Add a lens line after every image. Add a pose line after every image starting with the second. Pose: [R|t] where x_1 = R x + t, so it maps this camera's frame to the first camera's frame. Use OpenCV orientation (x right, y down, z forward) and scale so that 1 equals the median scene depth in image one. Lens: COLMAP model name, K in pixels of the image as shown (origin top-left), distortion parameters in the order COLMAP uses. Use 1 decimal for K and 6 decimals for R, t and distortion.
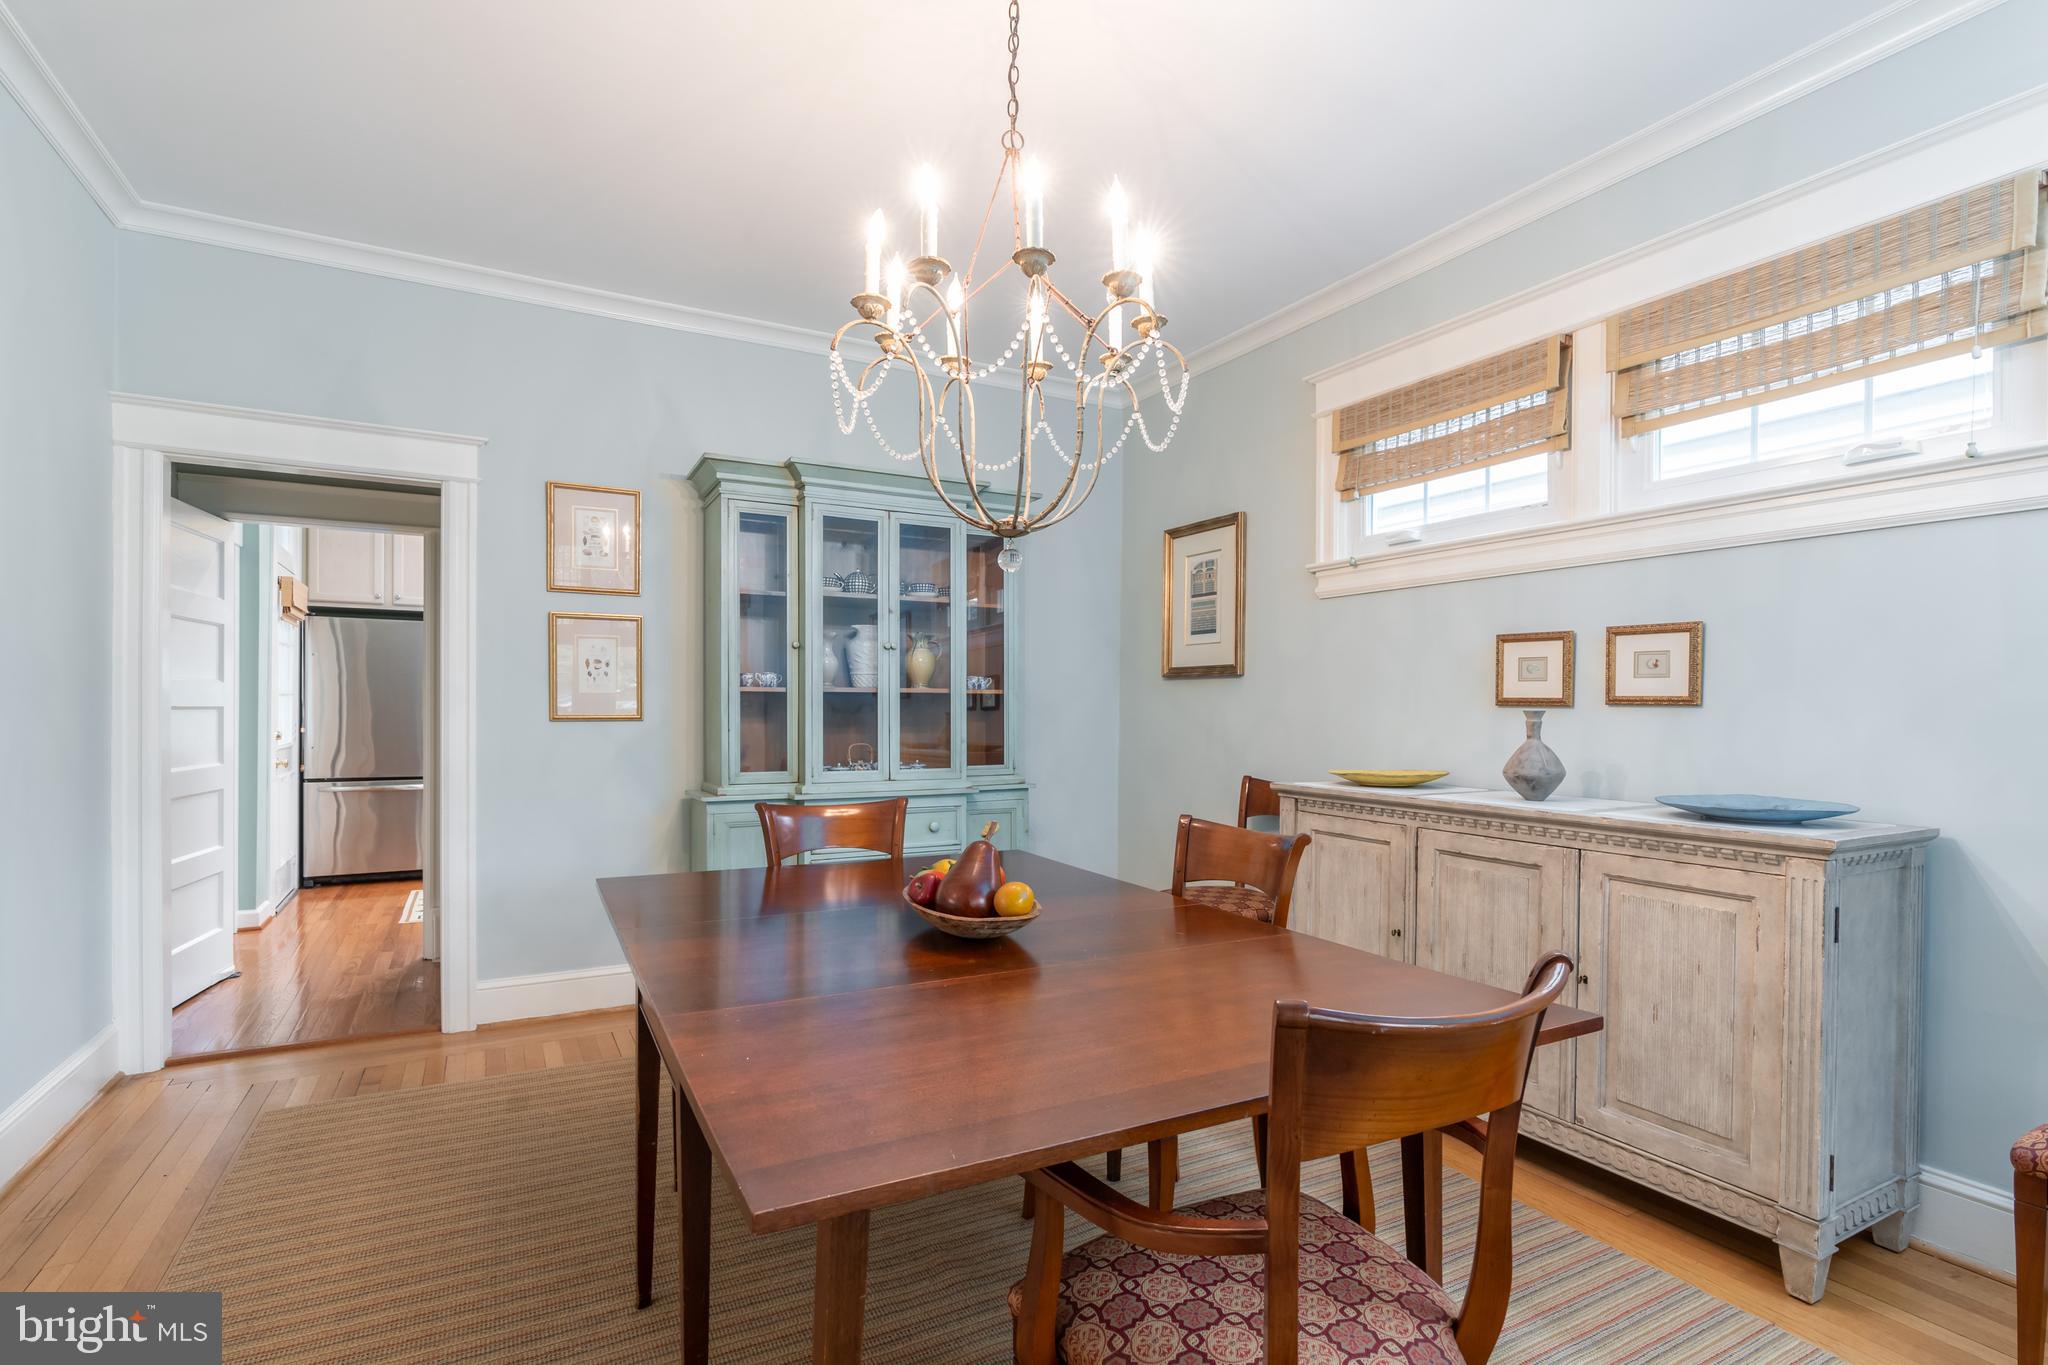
lens RADIAL K [[946.4, 0, 1018.1], [0, 946.4, 716.7], [0, 0, 1]] dist [0.003204, -0.000613]
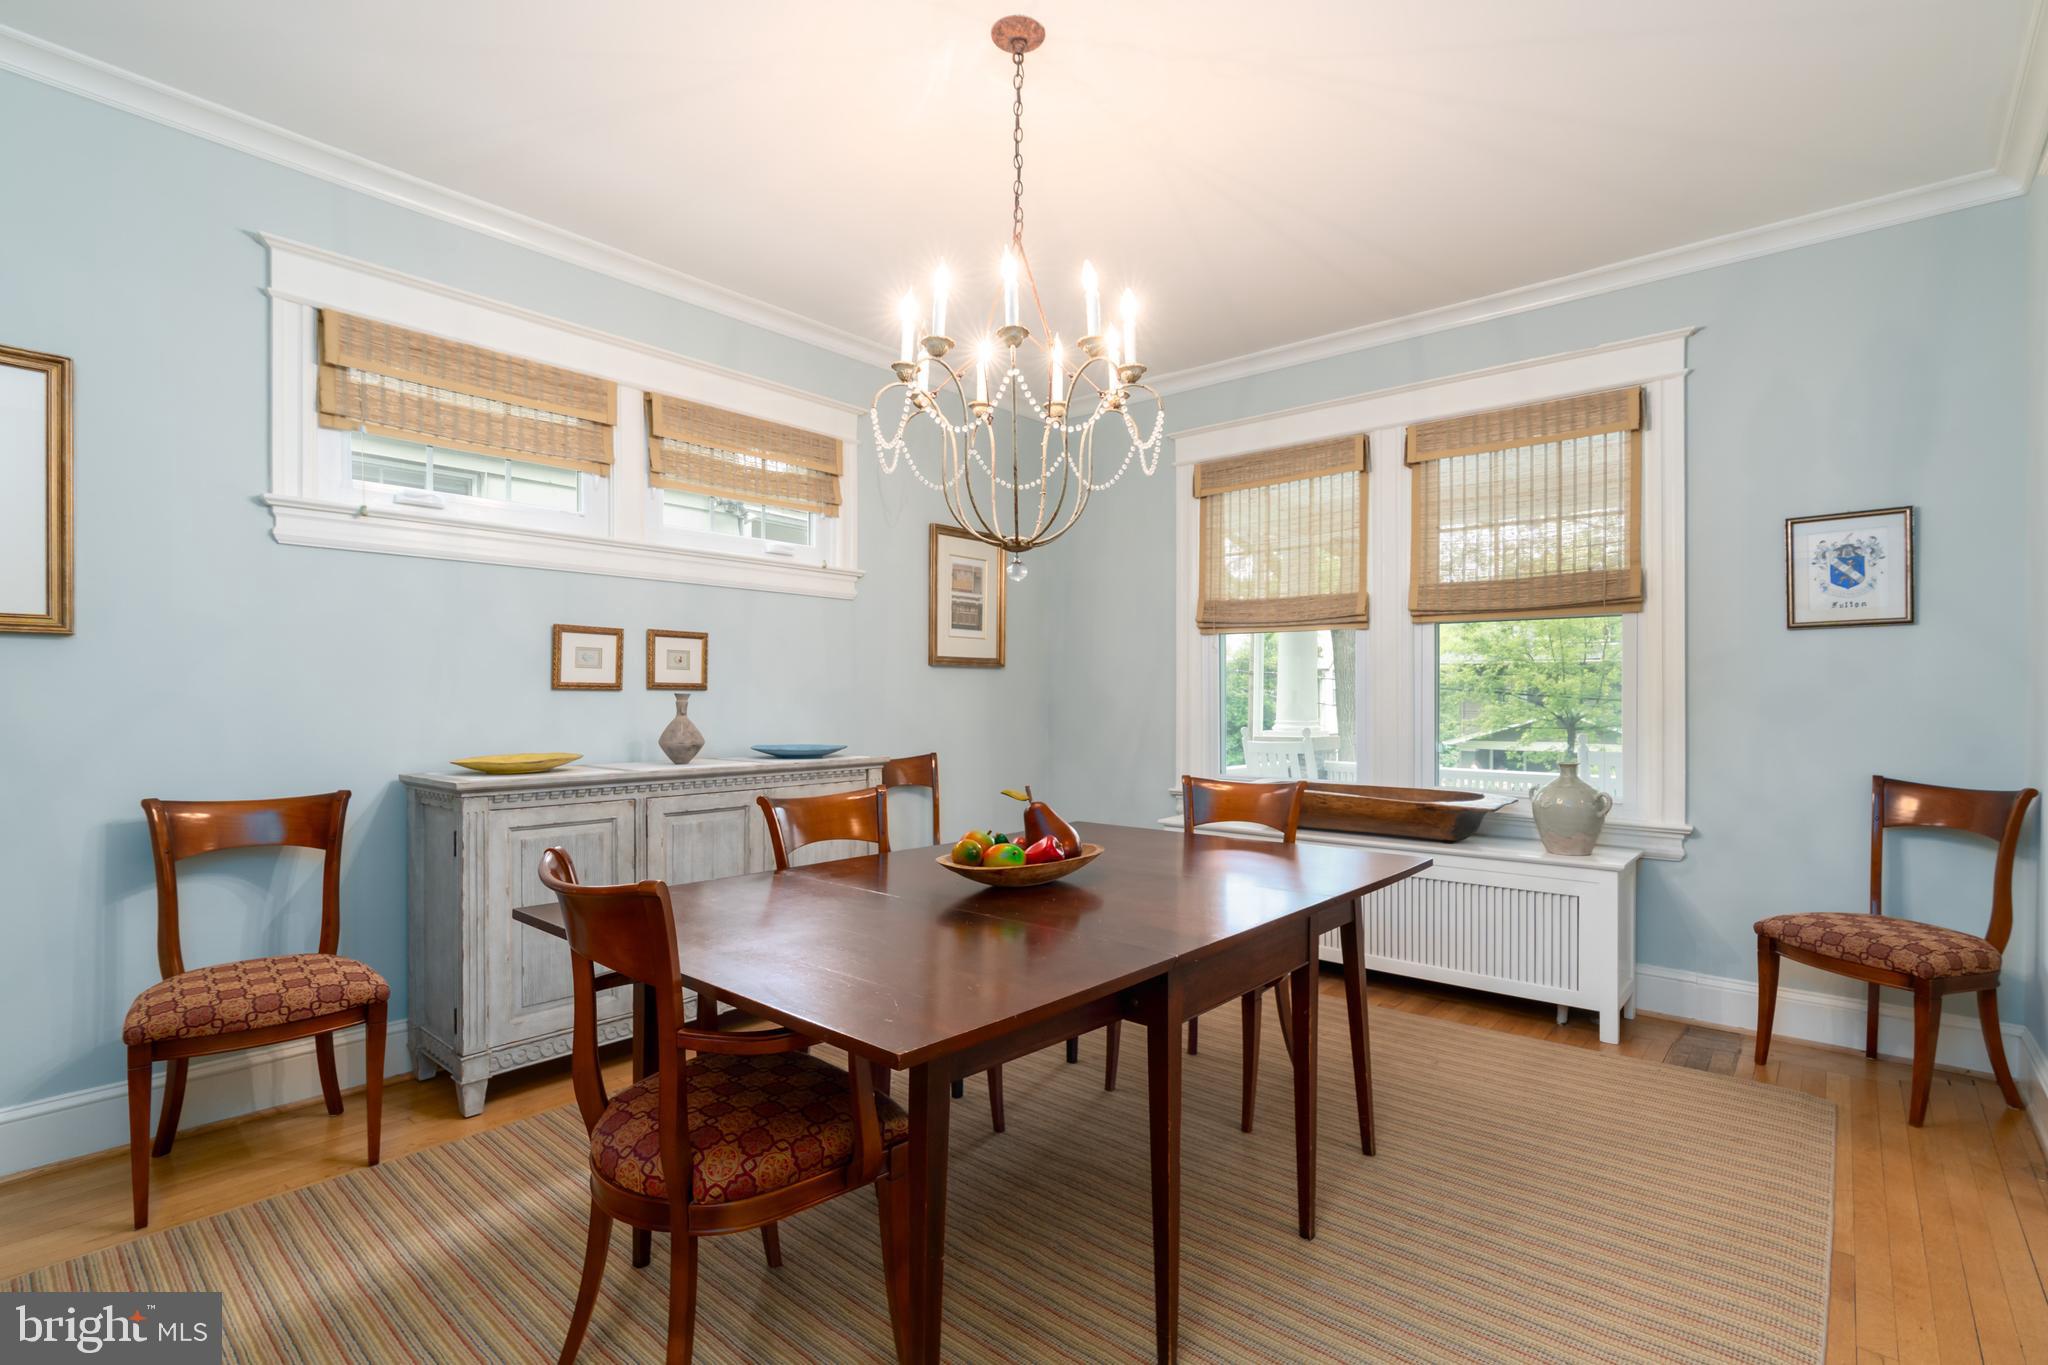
lens RADIAL K [[946.4, 0, 1025.3], [0, 946.4, 699.3], [0, 0, 1]] dist [0.003204, -0.000613]
pose [[-0.357813, -0.001969, 0.933791, -0.790771], [0.018541, 0.999786, 0.009213, -0.000893], [-0.933609, 0.020609, -0.357700, 1.003697]]
